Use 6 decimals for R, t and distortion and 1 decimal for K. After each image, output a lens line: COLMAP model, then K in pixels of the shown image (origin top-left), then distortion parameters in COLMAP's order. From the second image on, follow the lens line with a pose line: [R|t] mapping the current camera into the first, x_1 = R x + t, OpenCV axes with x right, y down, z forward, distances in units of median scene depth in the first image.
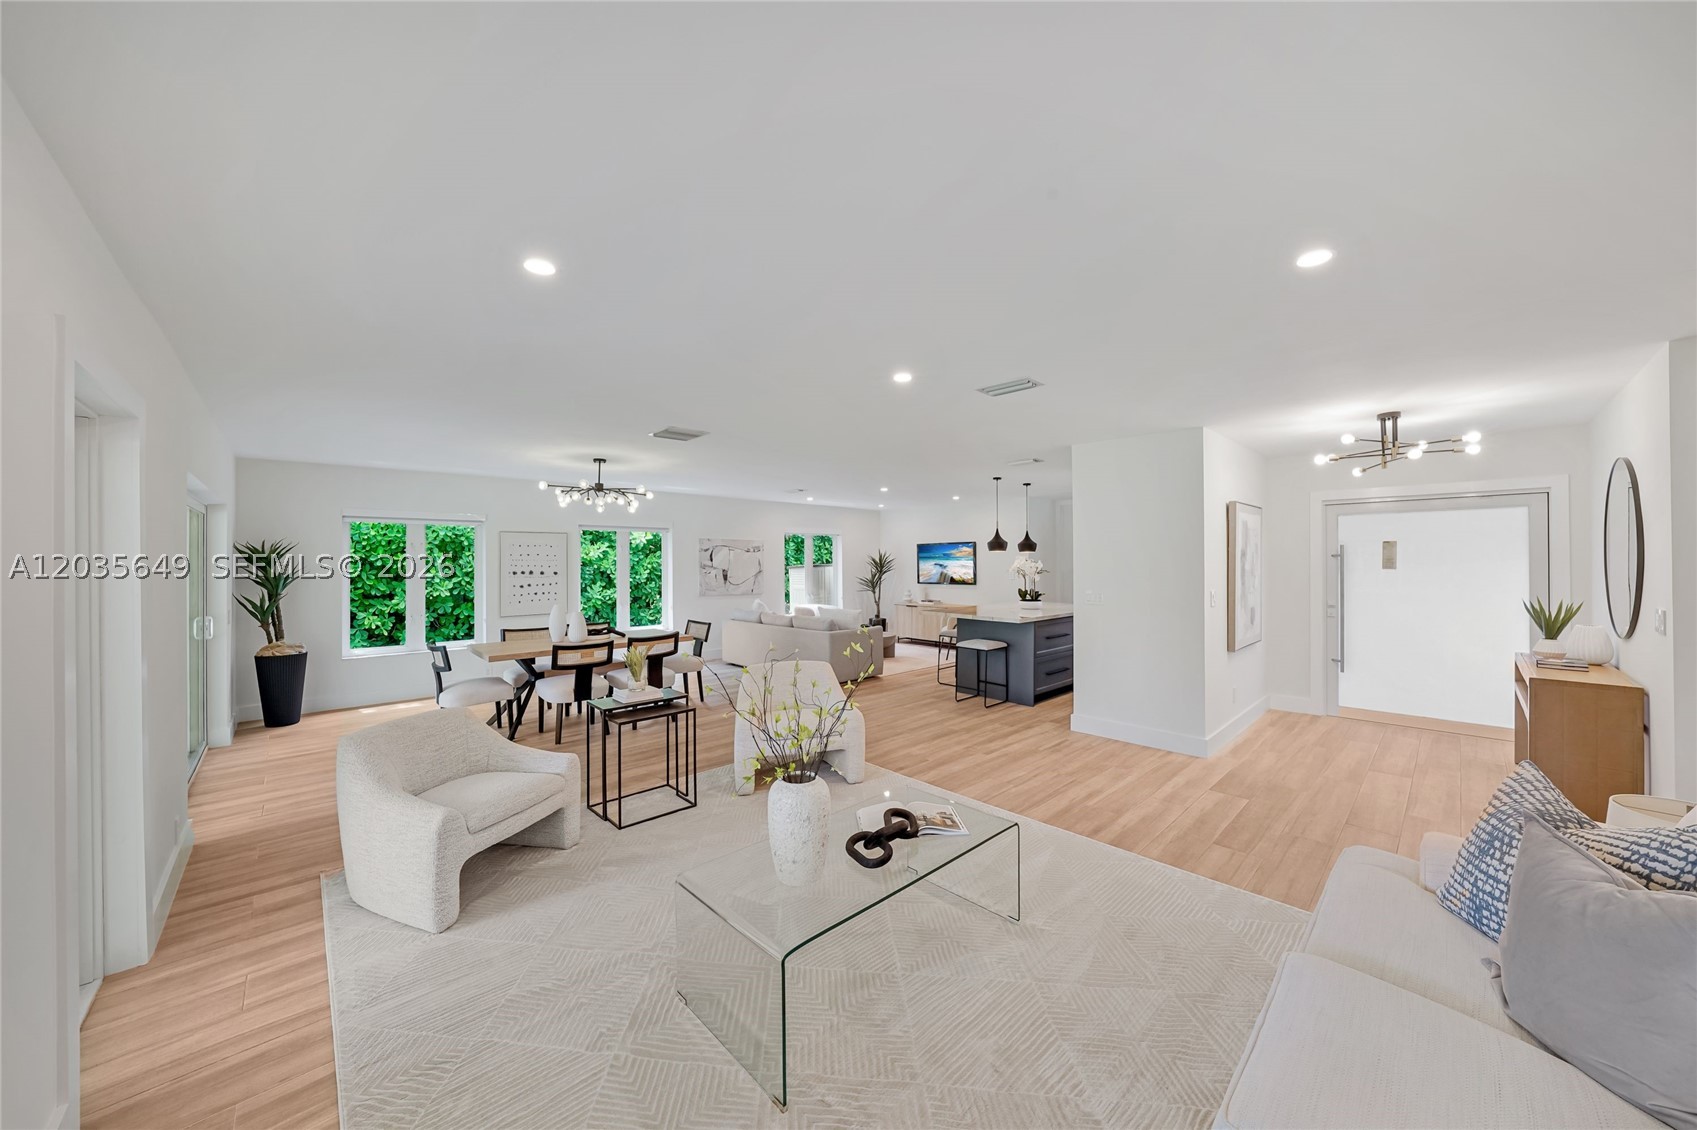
lens RADIAL K [[596.1, 0, 853.0], [0, 596.1, 543.7], [0, 0, 1]] dist [-0.018755, 0.000117]
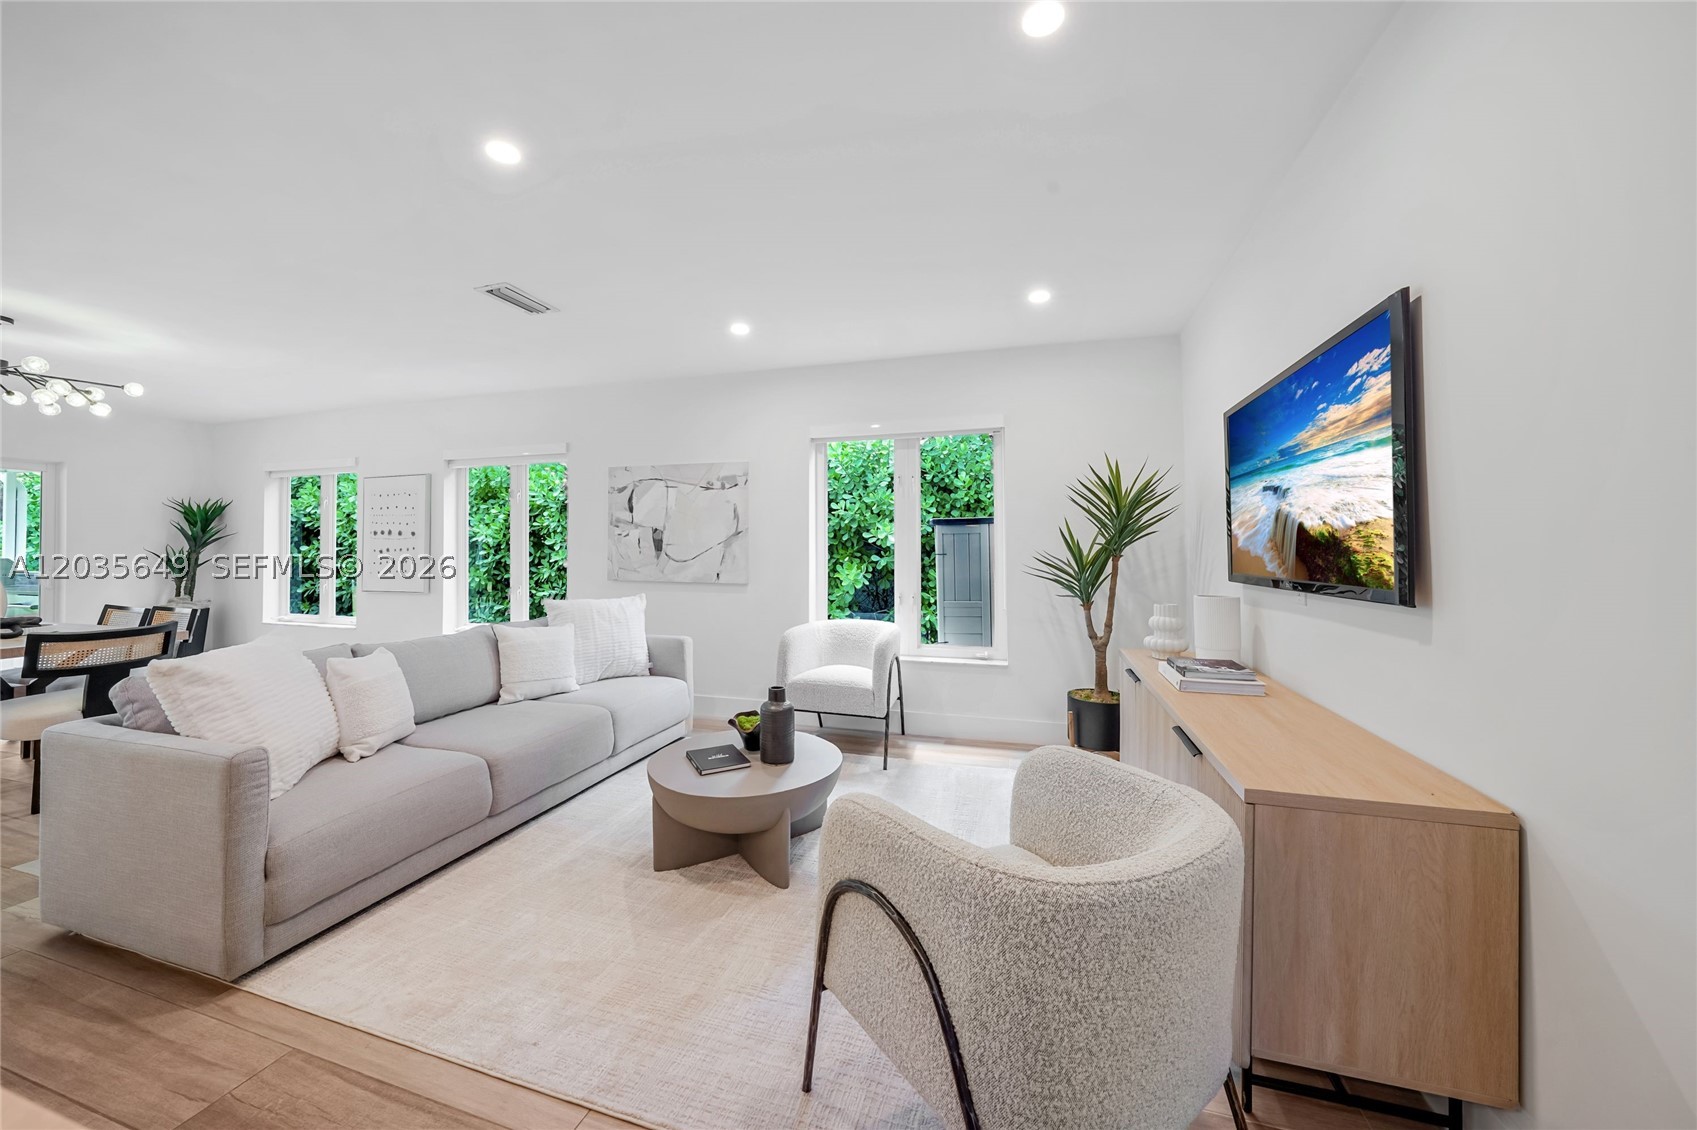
lens RADIAL K [[596.1, 0, 853.0], [0, 596.1, 543.7], [0, 0, 1]] dist [-0.018755, 0.000117]
pose [[0.497601, -0.004591, -0.867394, 0.362874], [0.023880, 0.999679, 0.008408, 0.072305], [0.867077, -0.024897, 0.497551, 1.174630]]
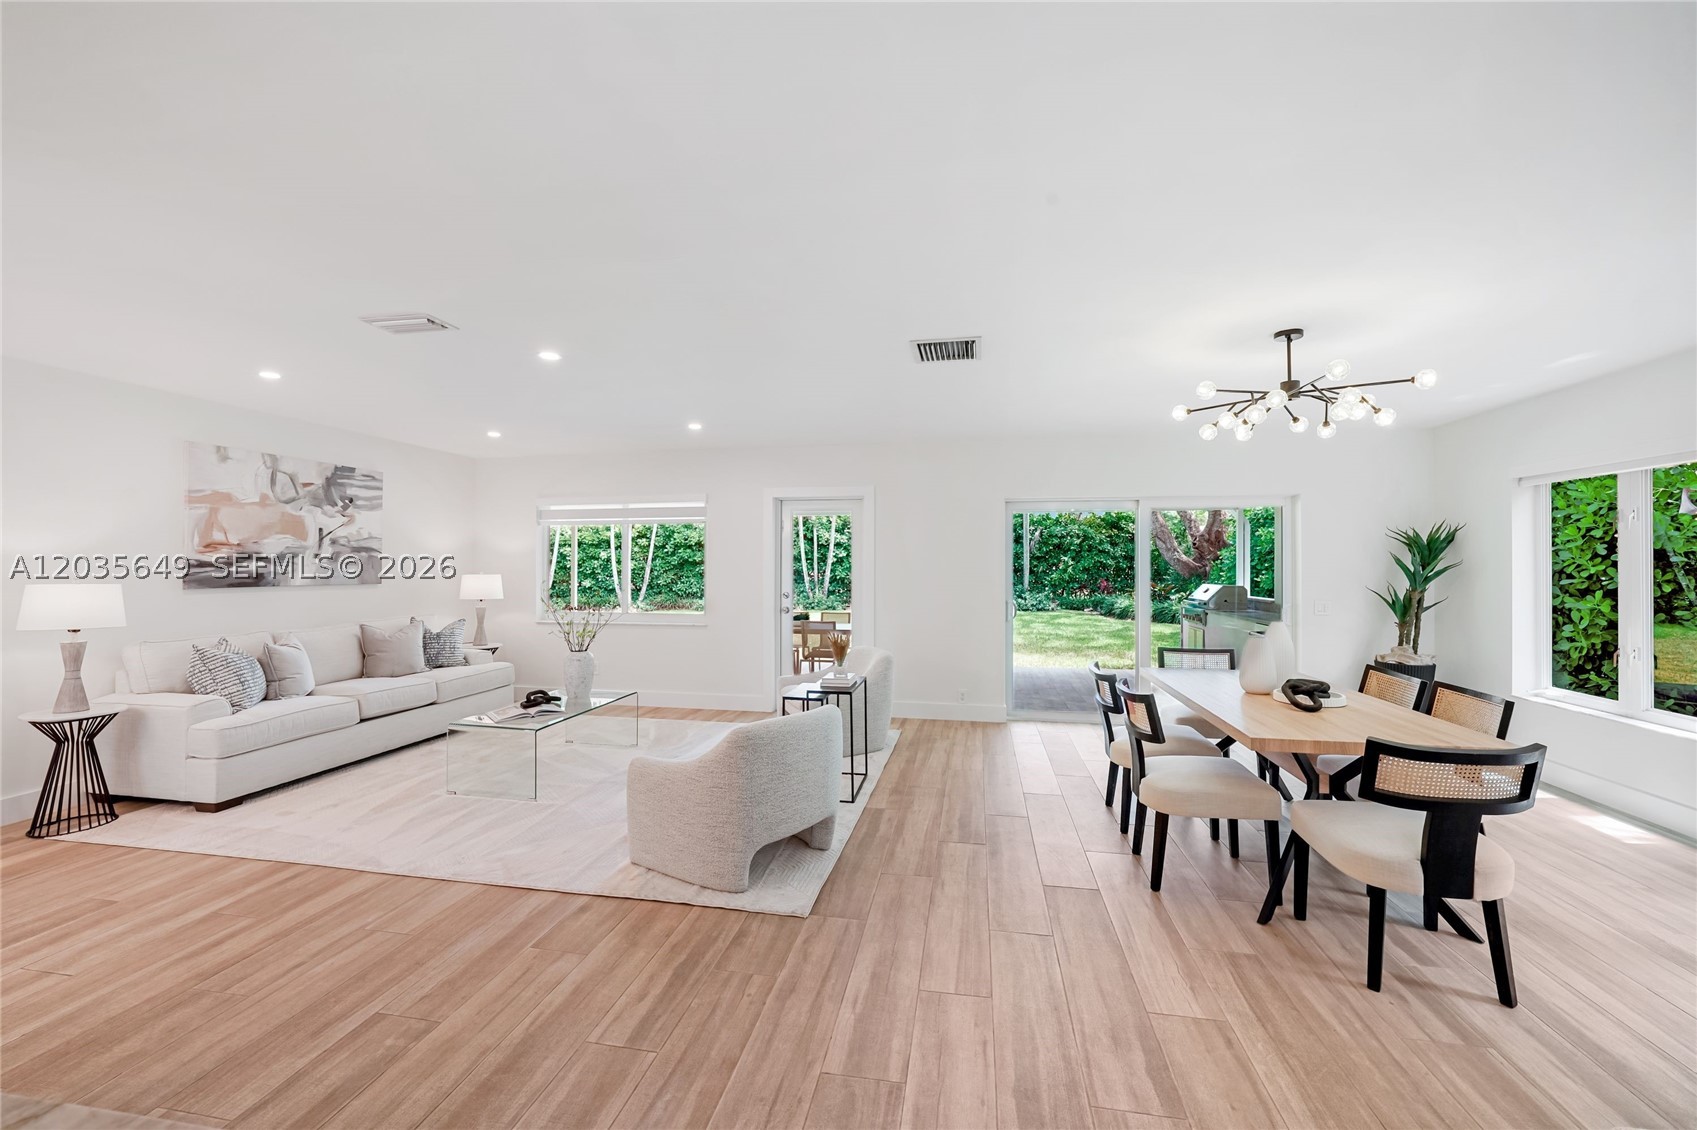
lens RADIAL K [[662.1, 0, 852.2], [0, 662.1, 560.7], [0, 0, 1]] dist [-0.009673, 0.000721]
pose [[-0.809899, -0.000739, -0.586569, 0.146271], [0.018829, 0.999451, -0.027257, 0.043251], [0.586267, -0.033119, -0.809440, 1.006813]]
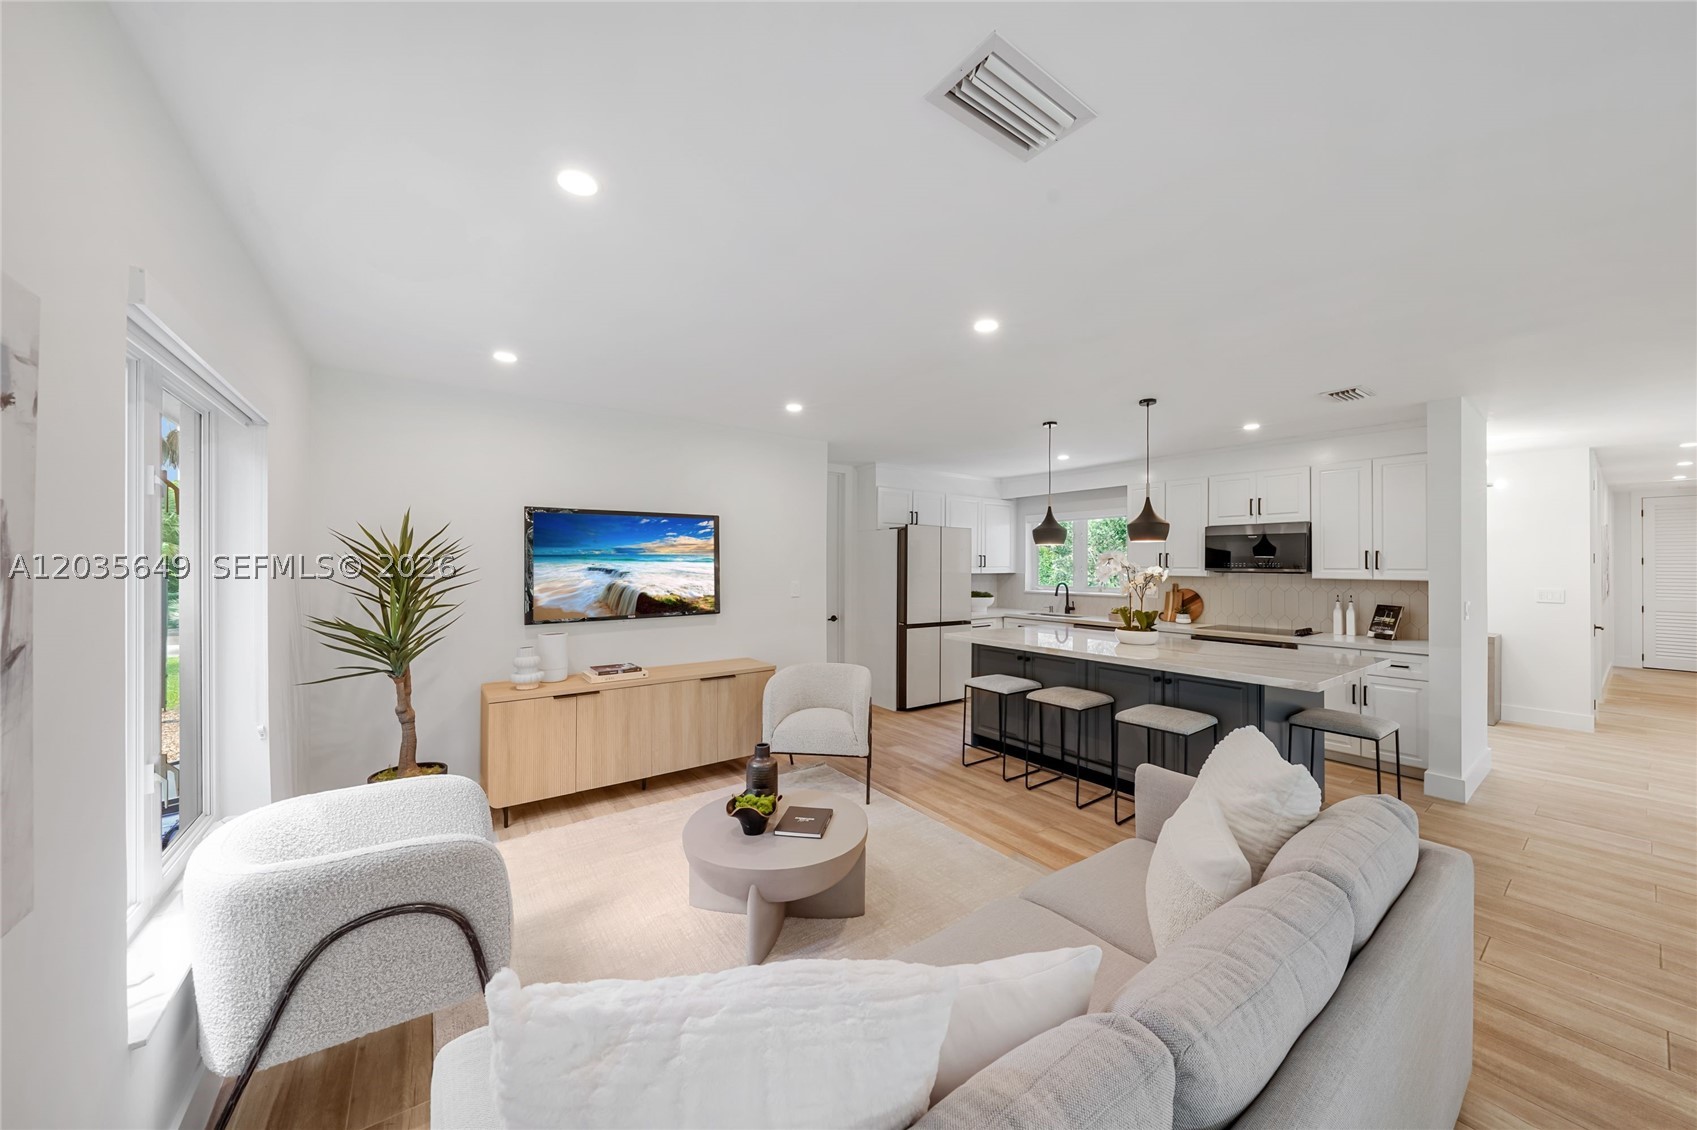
lens RADIAL K [[586.0, 0, 852.8], [0, 586.0, 562.6], [0, 0, 1]] dist [-0.001471, -0.000118]
pose [[0.129220, 0.006150, 0.991597, -0.300606], [-0.031041, 0.999516, -0.002154, 0.040862], [-0.991130, -0.030502, 0.129349, 1.202982]]
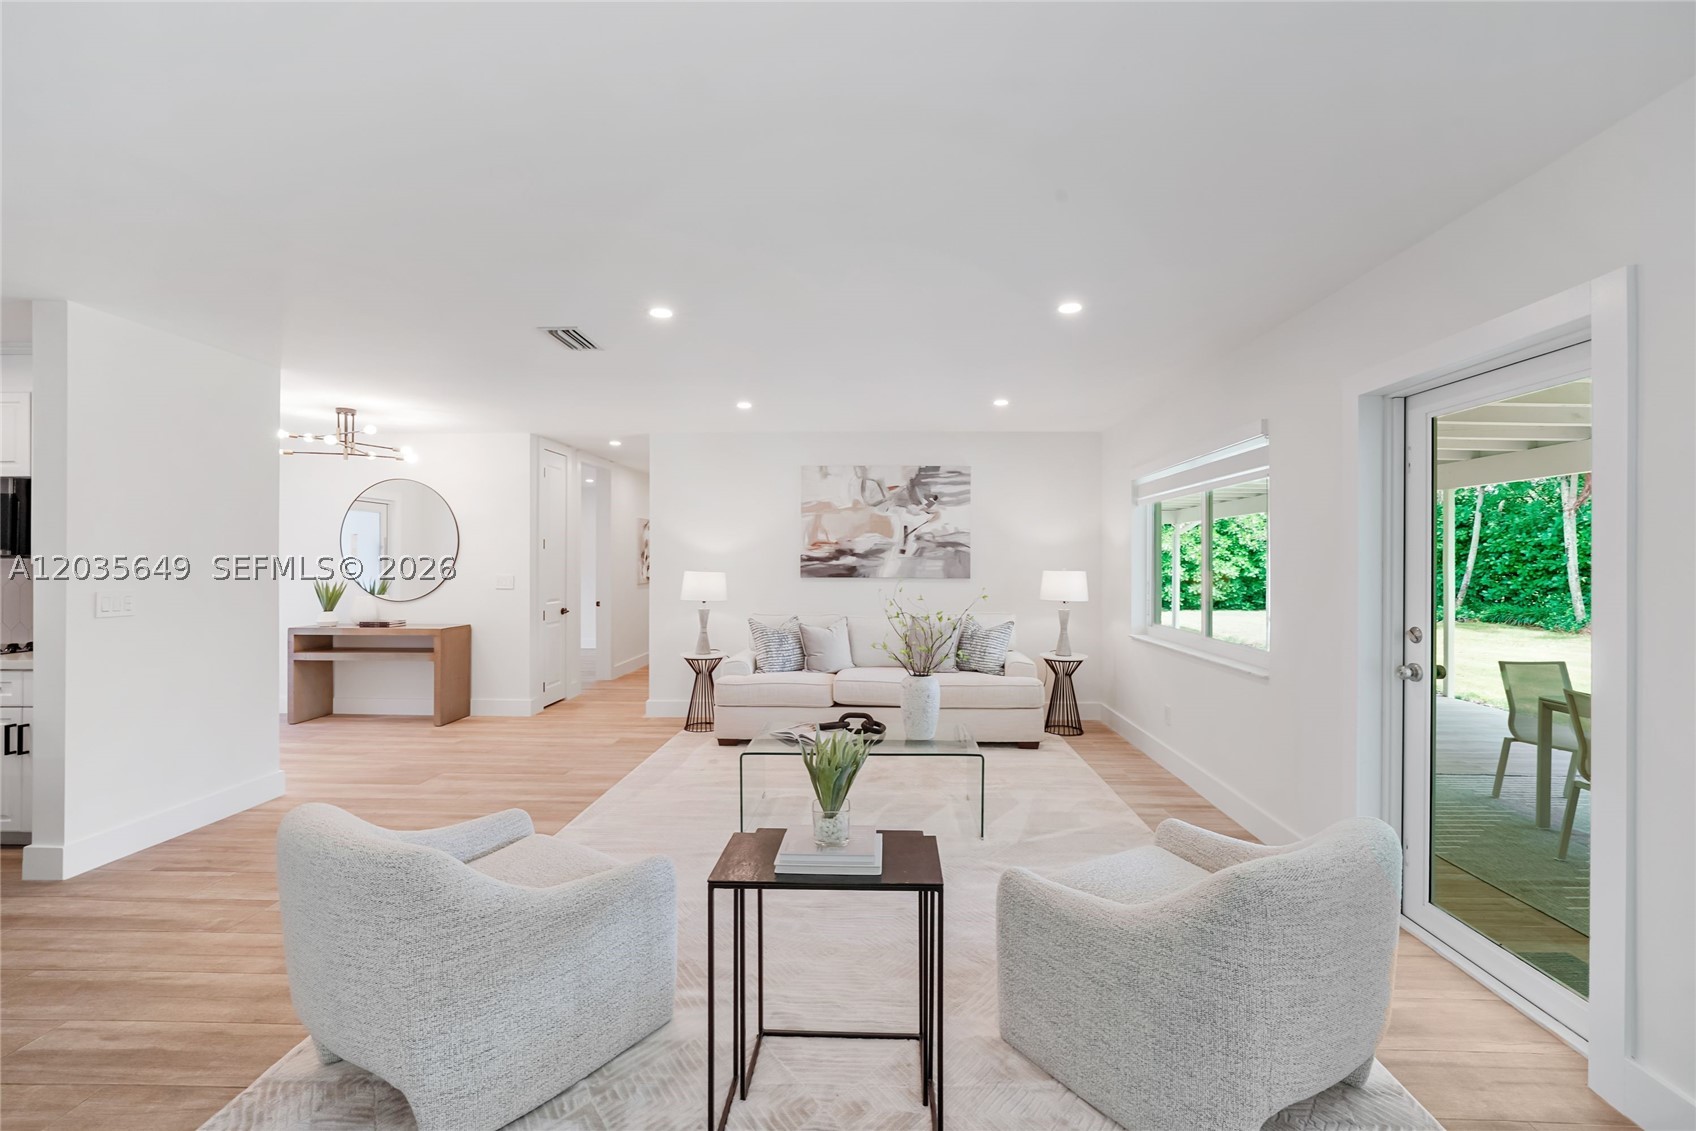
lens RADIAL K [[677.4, 0, 876.9], [0, 677.4, 560.0], [0, 0, 1]] dist [-0.033188, 0.008890]
pose [[-0.711774, 0.003249, 0.702401, -0.362151], [-0.018277, 0.999565, -0.023144, 0.037324], [-0.702171, -0.029311, -0.711405, 0.679482]]
